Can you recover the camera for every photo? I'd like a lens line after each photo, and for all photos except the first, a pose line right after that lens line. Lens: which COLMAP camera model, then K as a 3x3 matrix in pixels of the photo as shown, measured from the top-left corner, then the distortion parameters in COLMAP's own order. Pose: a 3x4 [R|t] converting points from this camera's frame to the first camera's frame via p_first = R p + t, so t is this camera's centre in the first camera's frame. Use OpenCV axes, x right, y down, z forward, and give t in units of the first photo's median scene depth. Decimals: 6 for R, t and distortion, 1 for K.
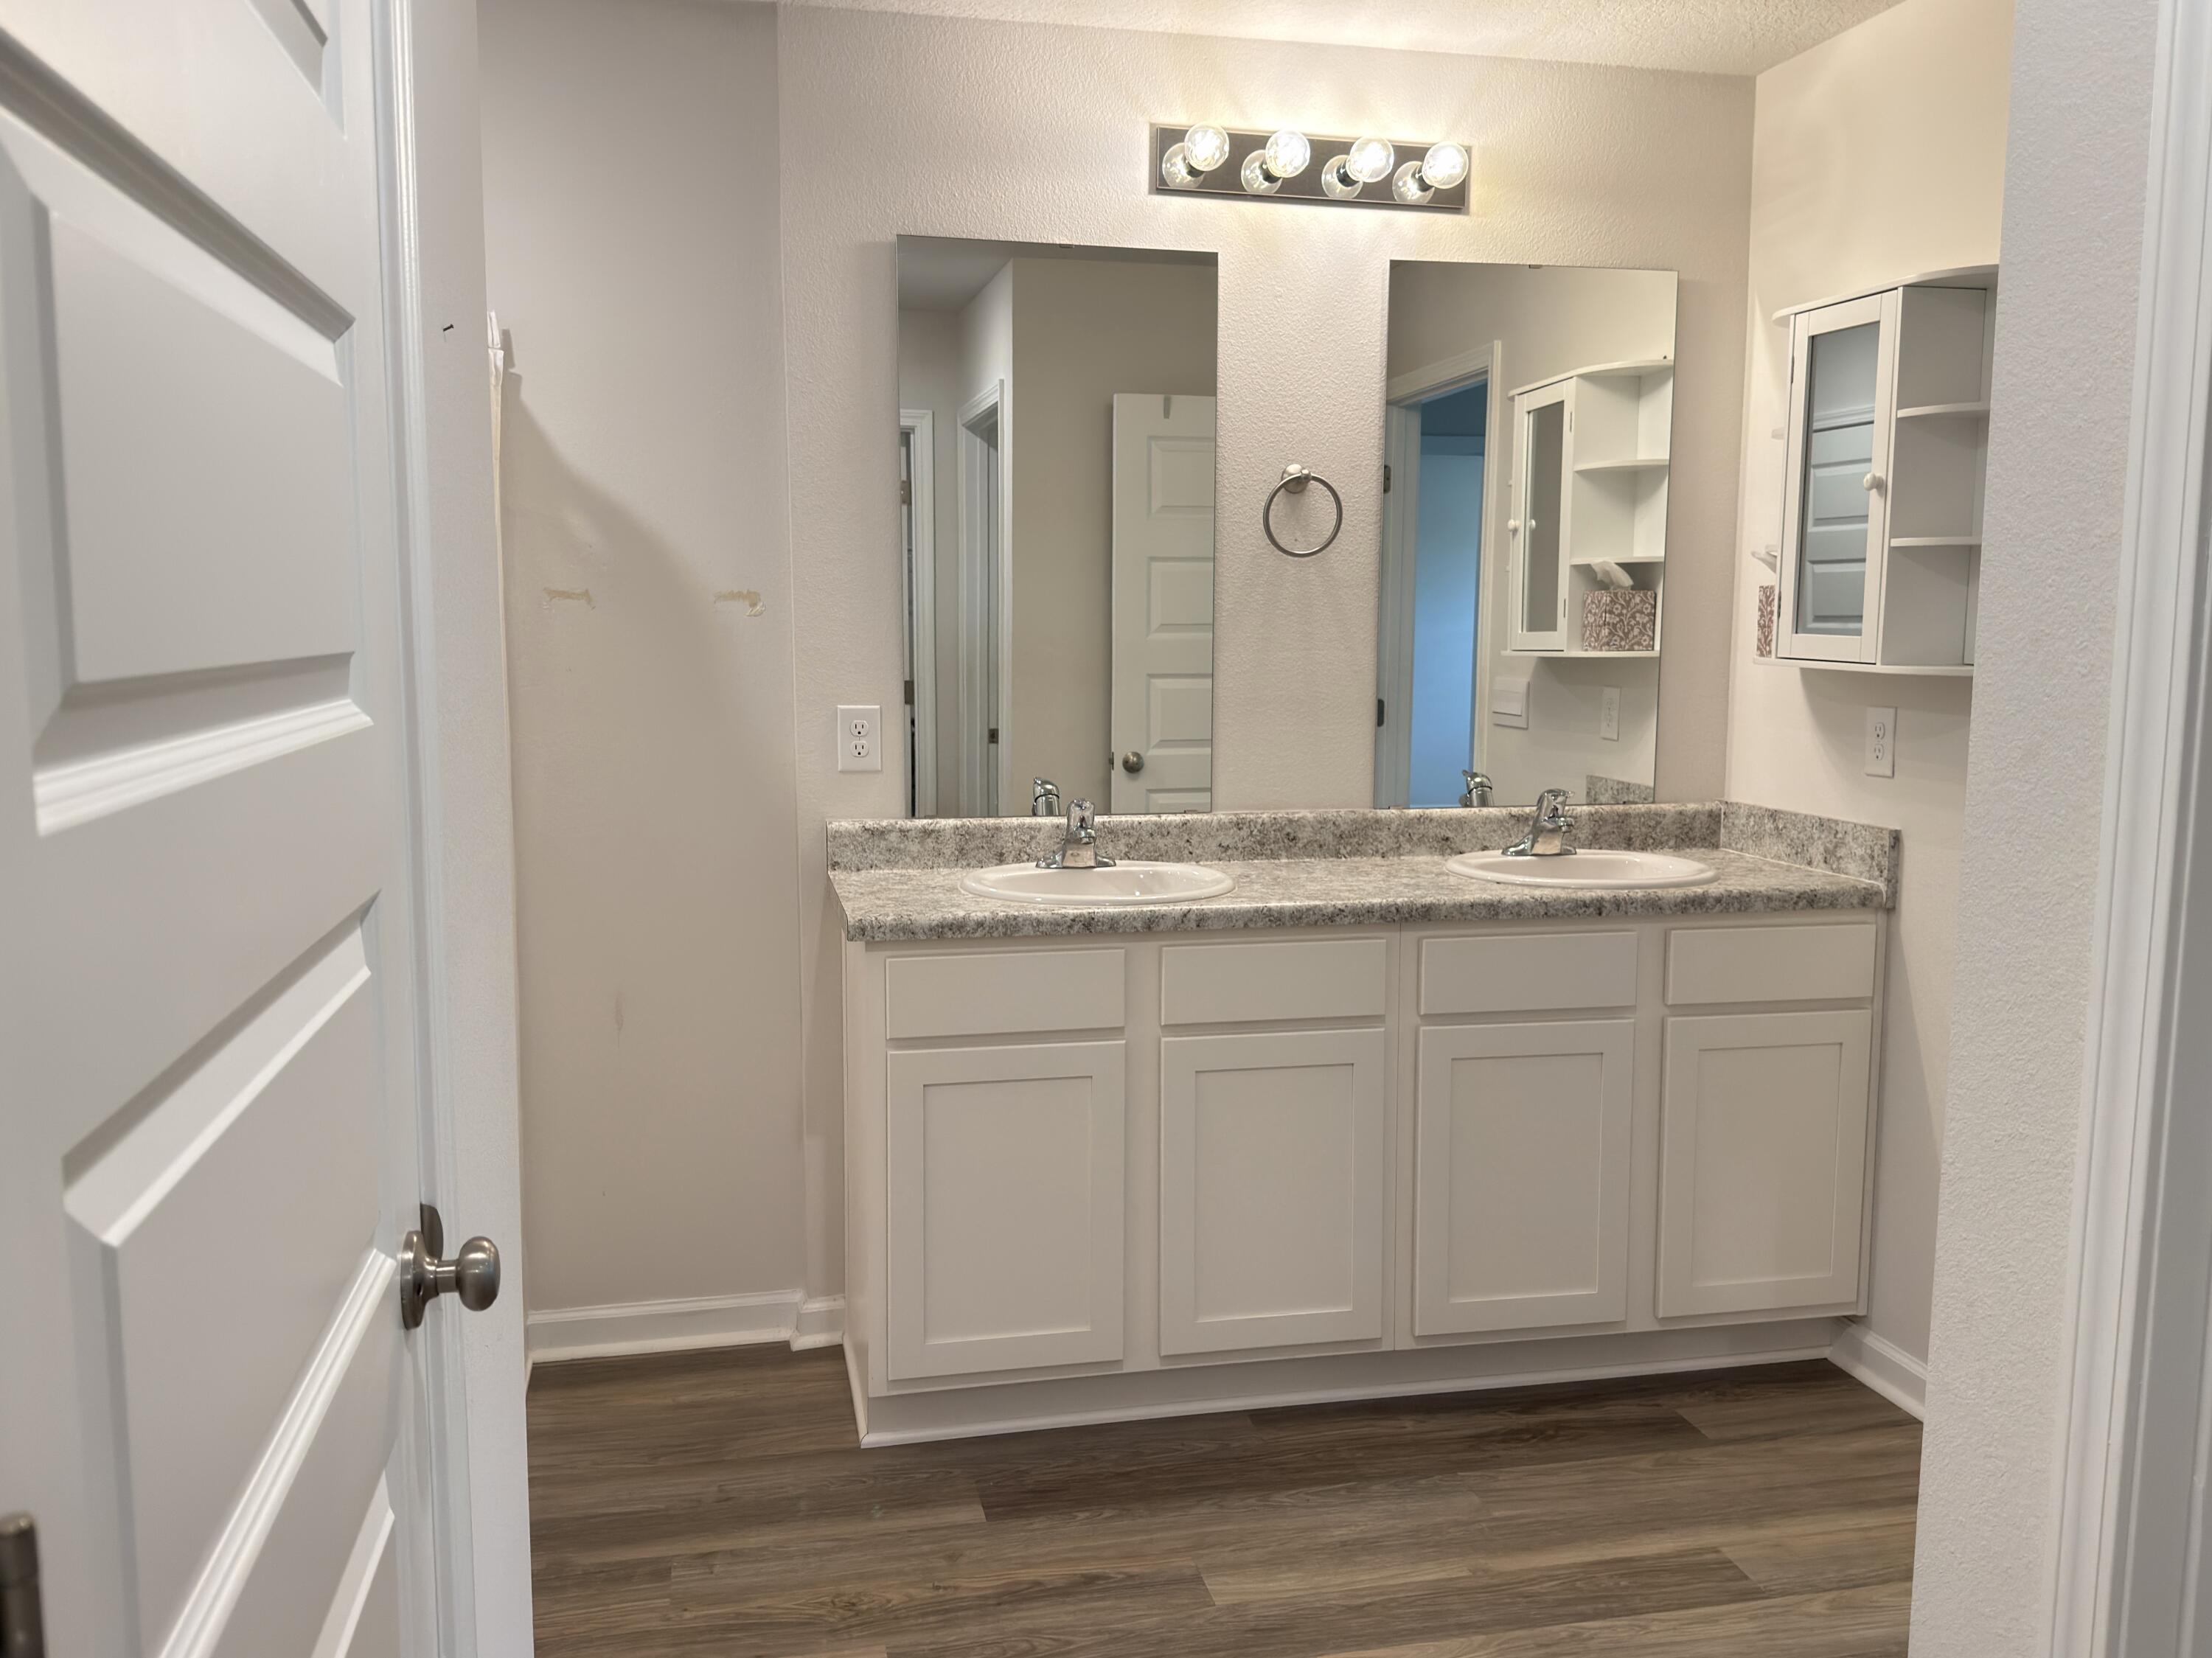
lens RADIAL K [[1832.1, 0, 1106.0], [0, 1832.1, 829.0], [0, 0, 1]] dist [0.110301, -0.000874]
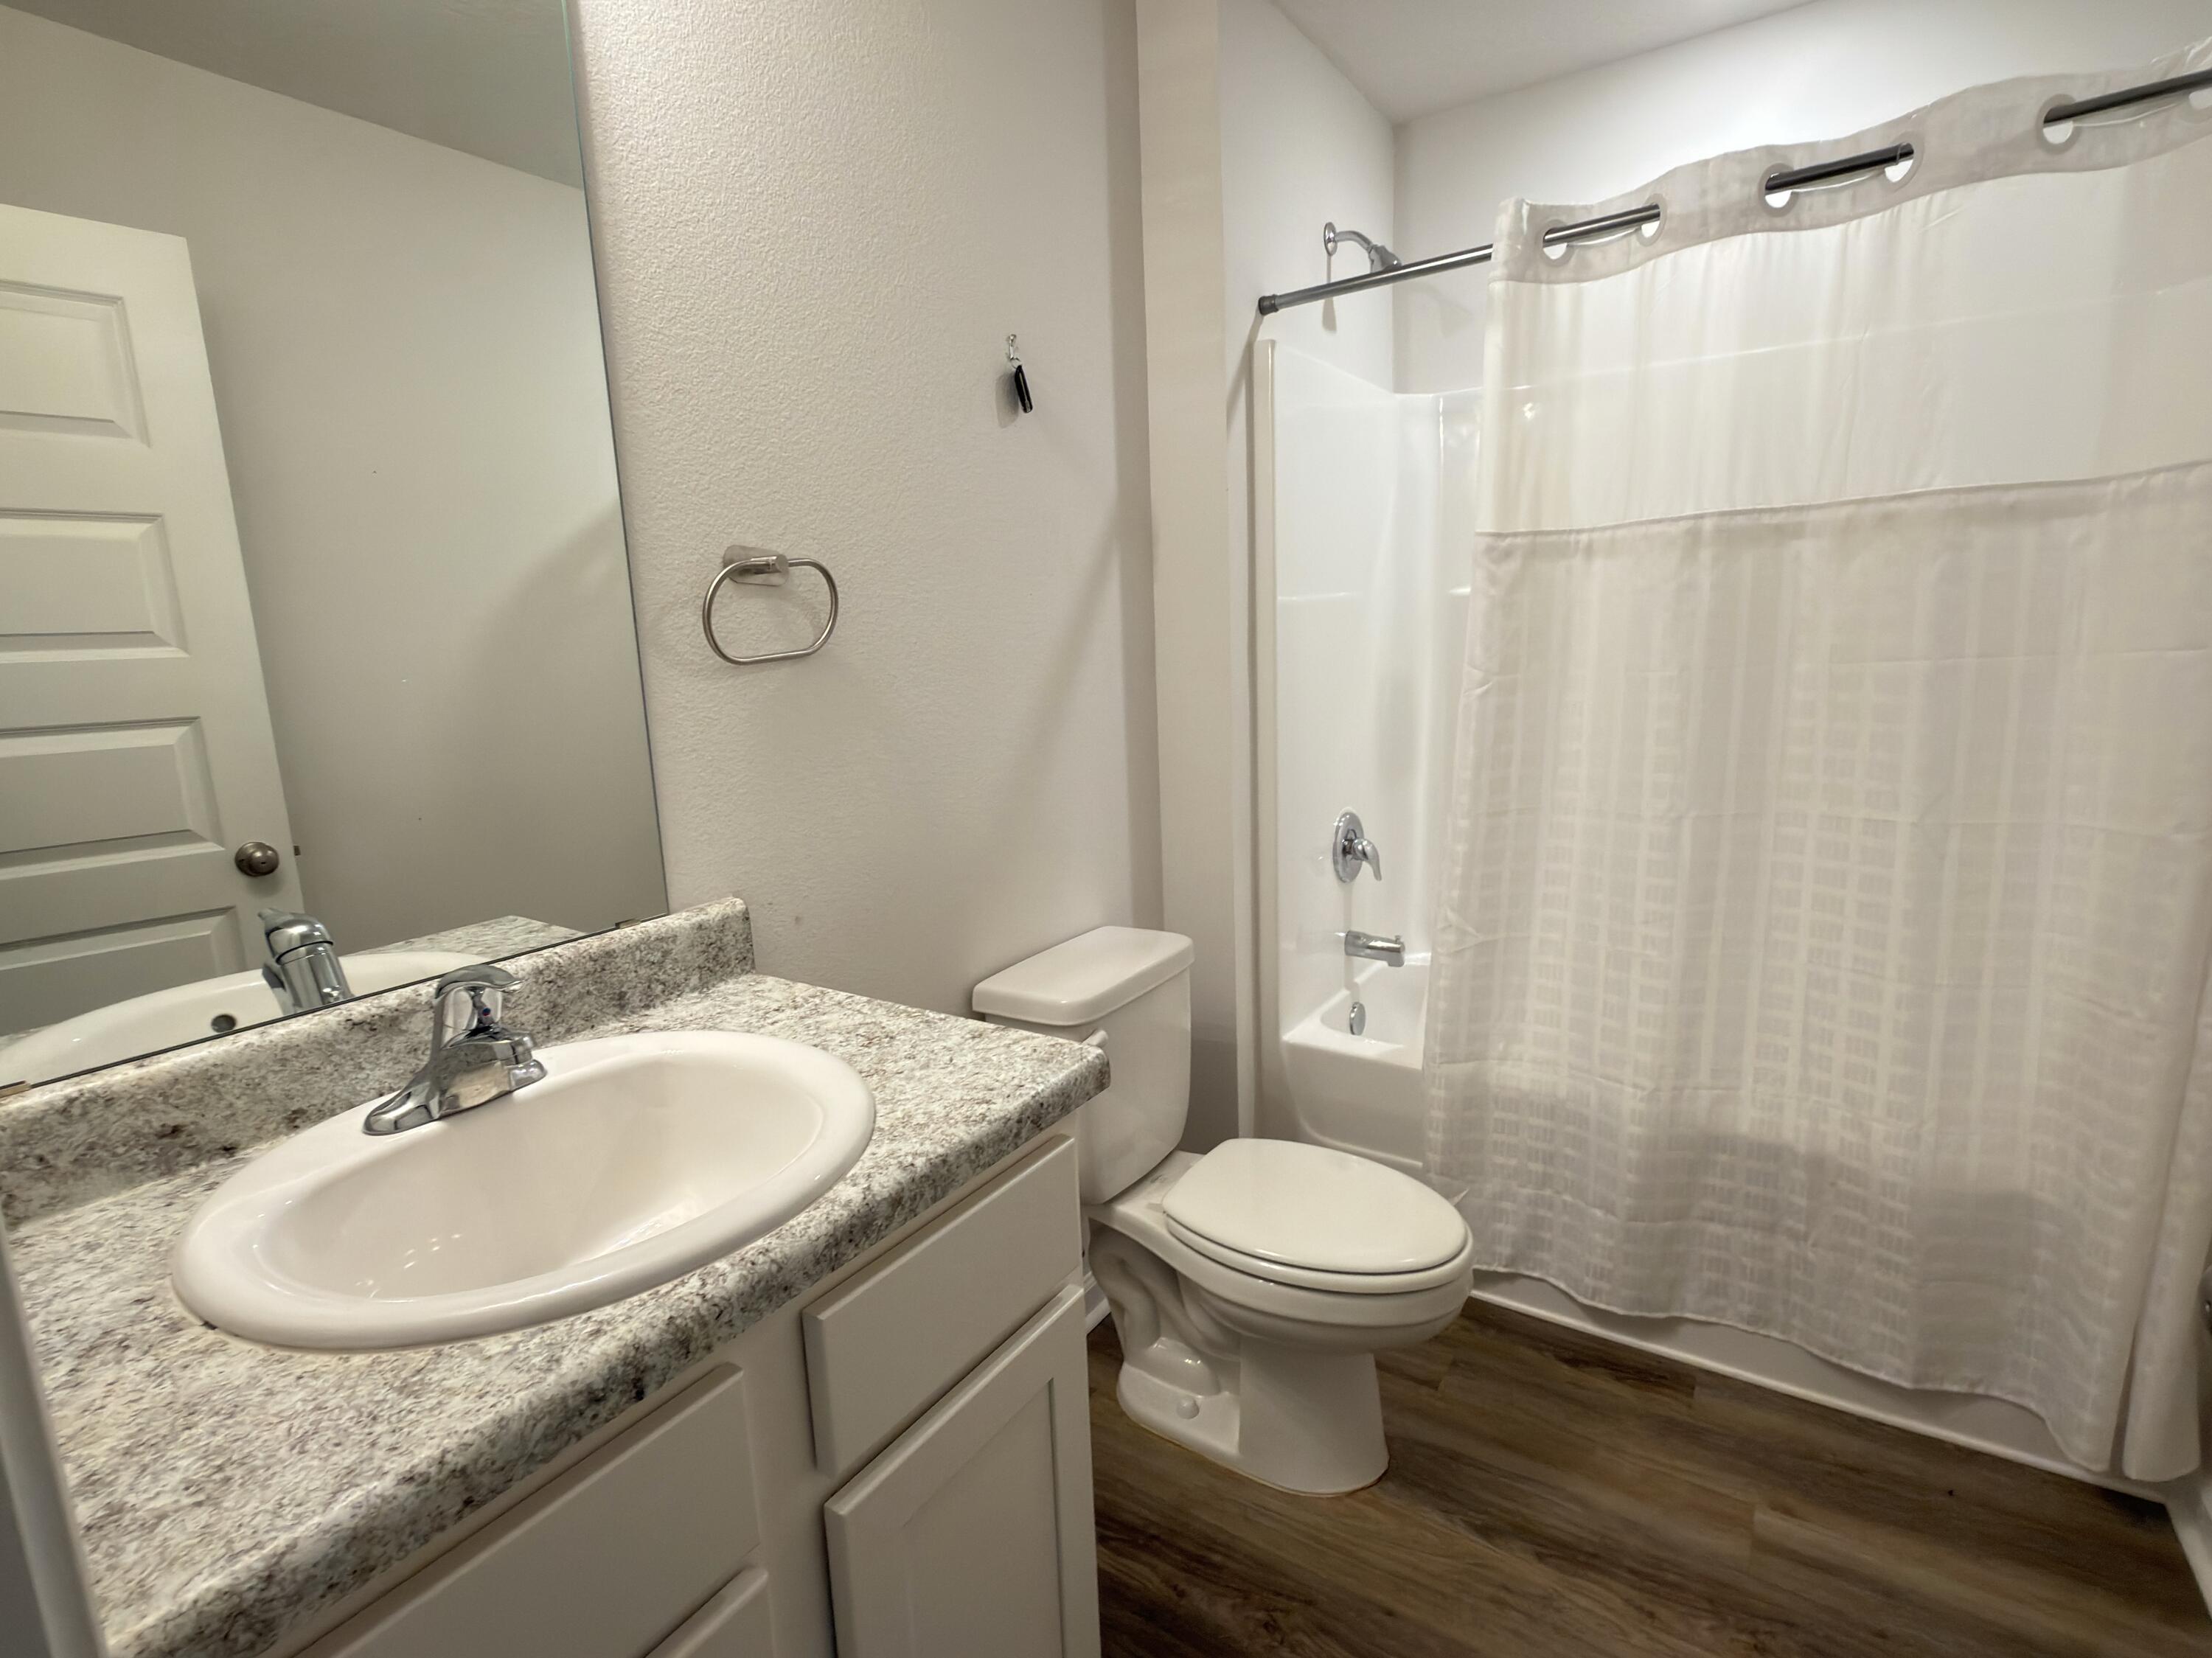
lens RADIAL K [[1081.3, 0, 1106.0], [0, 1081.3, 829.0], [0, 0, 1]] dist [-0.001178, -0.000606]
pose [[0.716347, -0.157682, 0.679693, 0.193612], [0.120840, 0.987446, 0.101722, -0.063738], [-0.687200, 0.009266, 0.726409, 0.732932]]
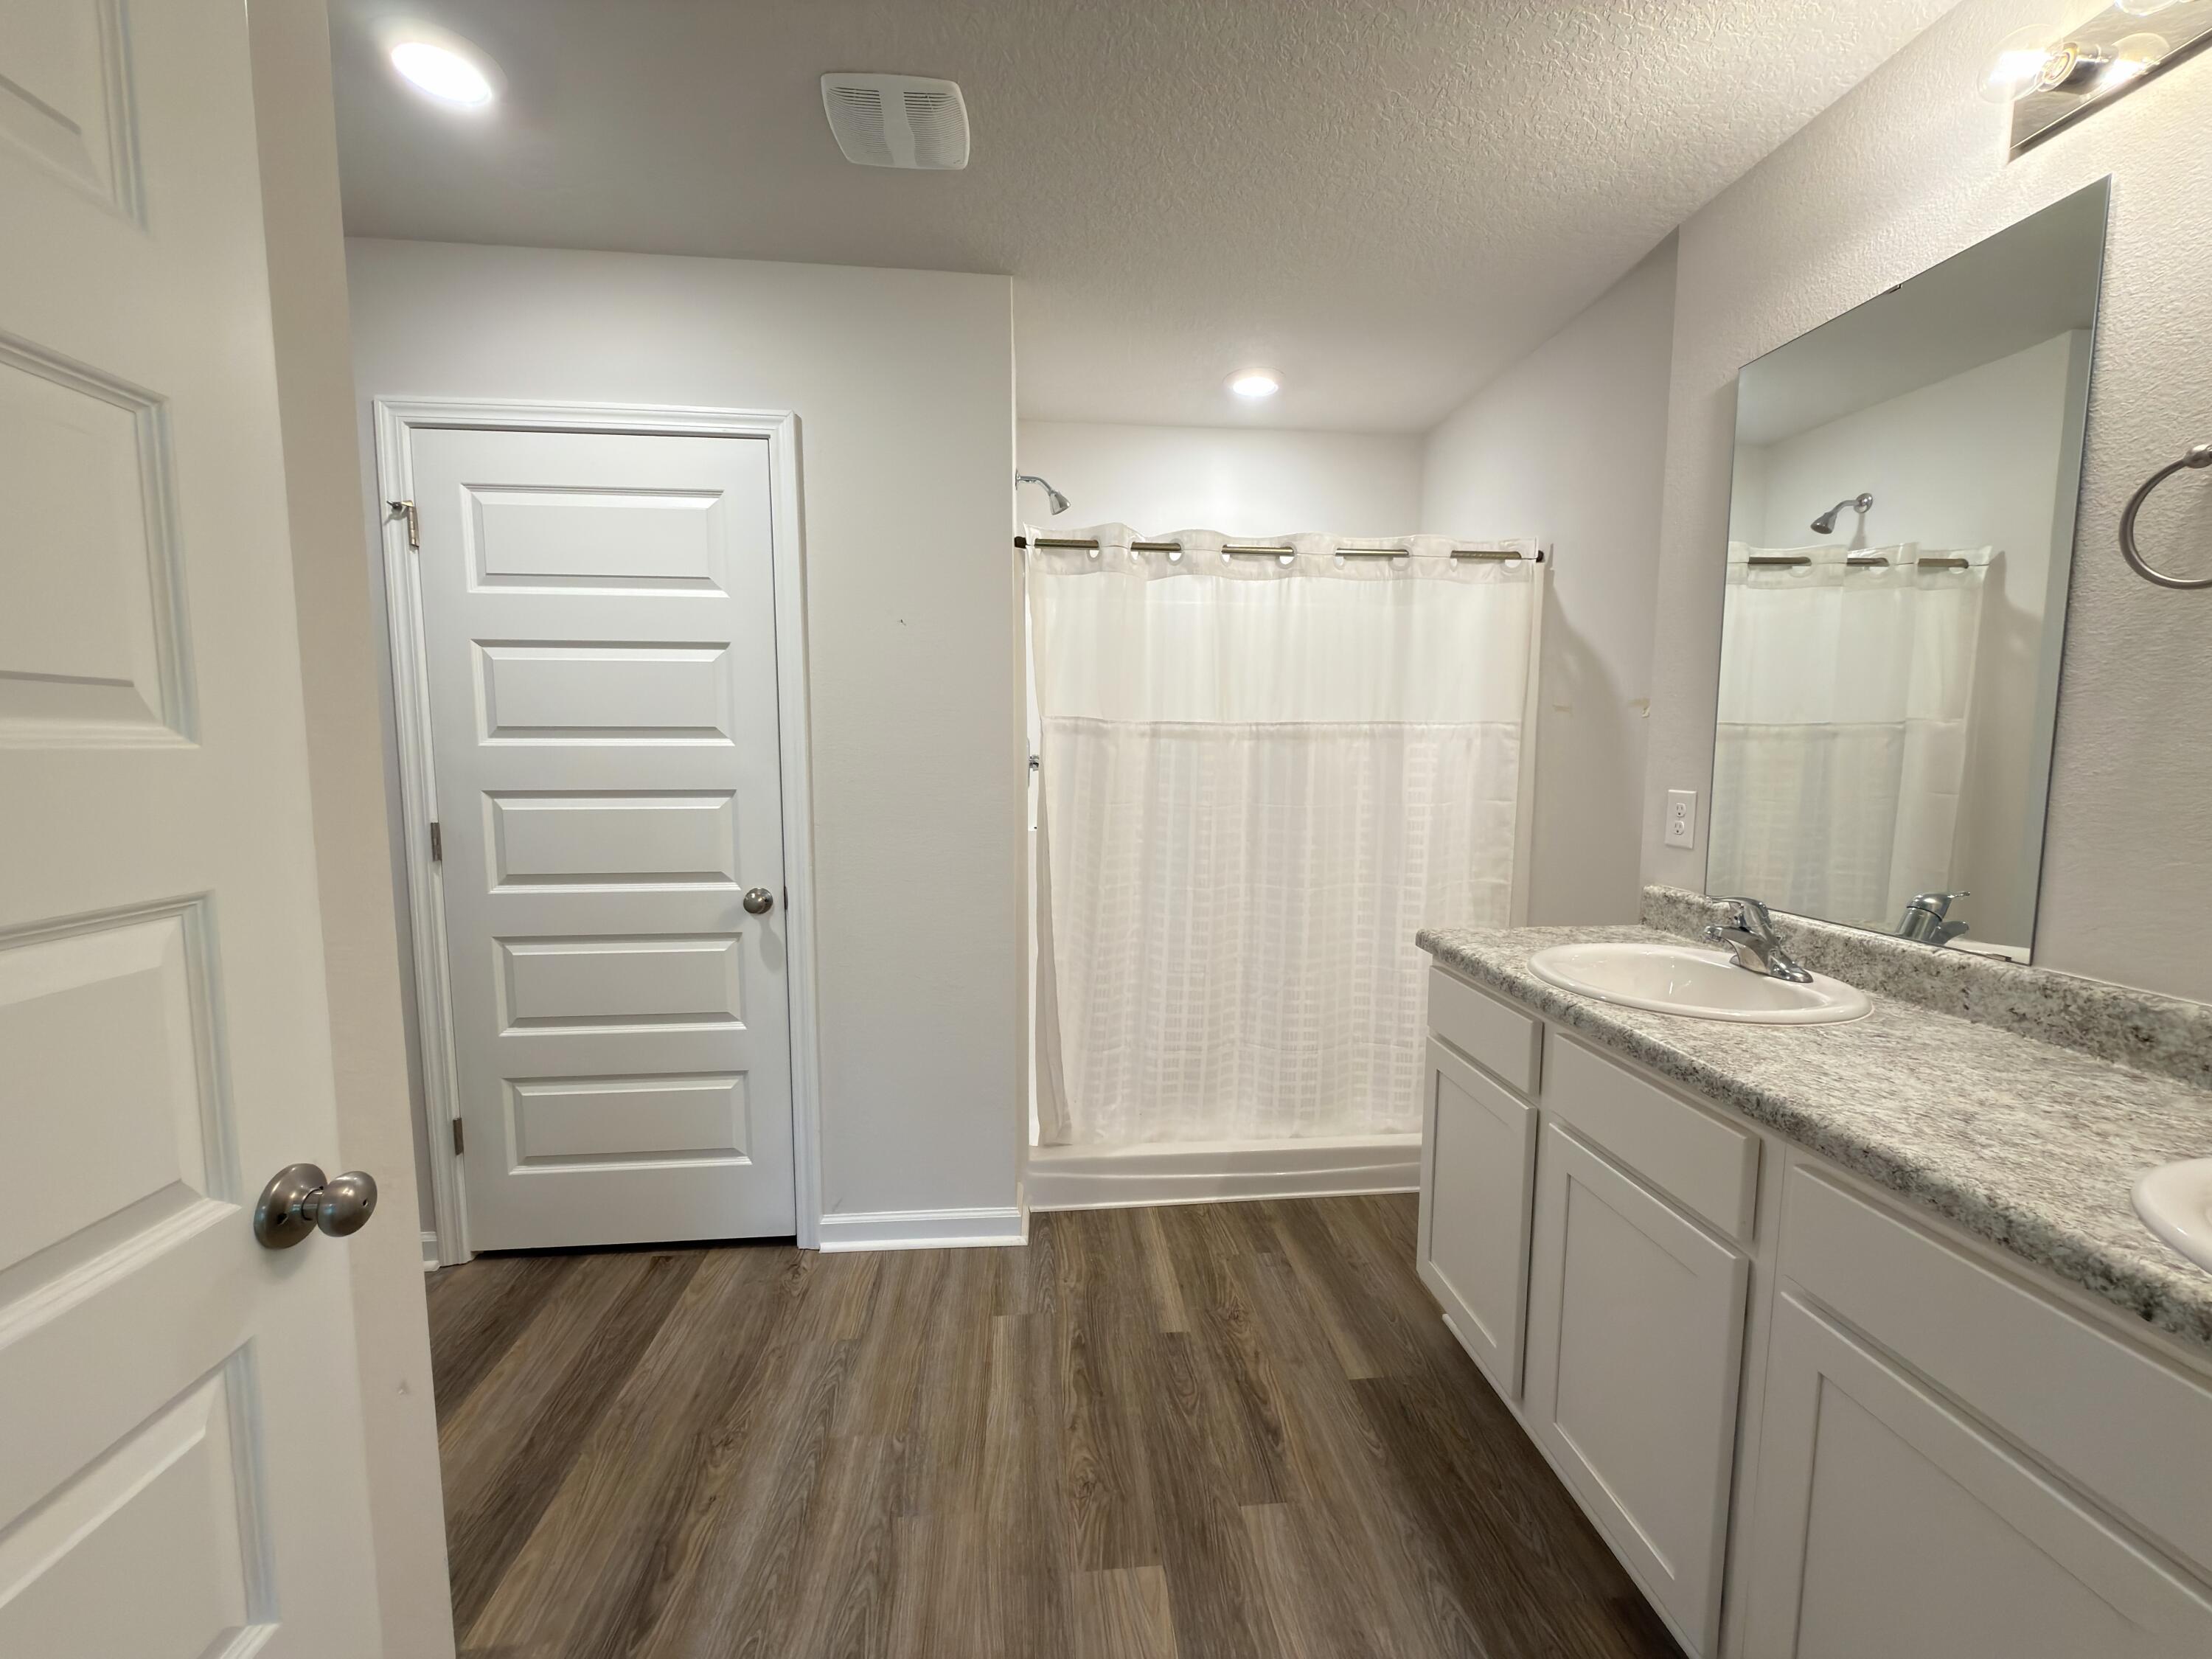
lens RADIAL K [[881.9, 0, 1106.0], [0, 881.9, 829.5], [0, 0, 1]] dist [-0.001010, -0.000349]
pose [[-0.120800, 0.091441, -0.988456, 0.461793], [-0.118864, 0.987252, 0.105856, -0.058383], [0.985535, 0.130279, -0.108391, 0.702461]]
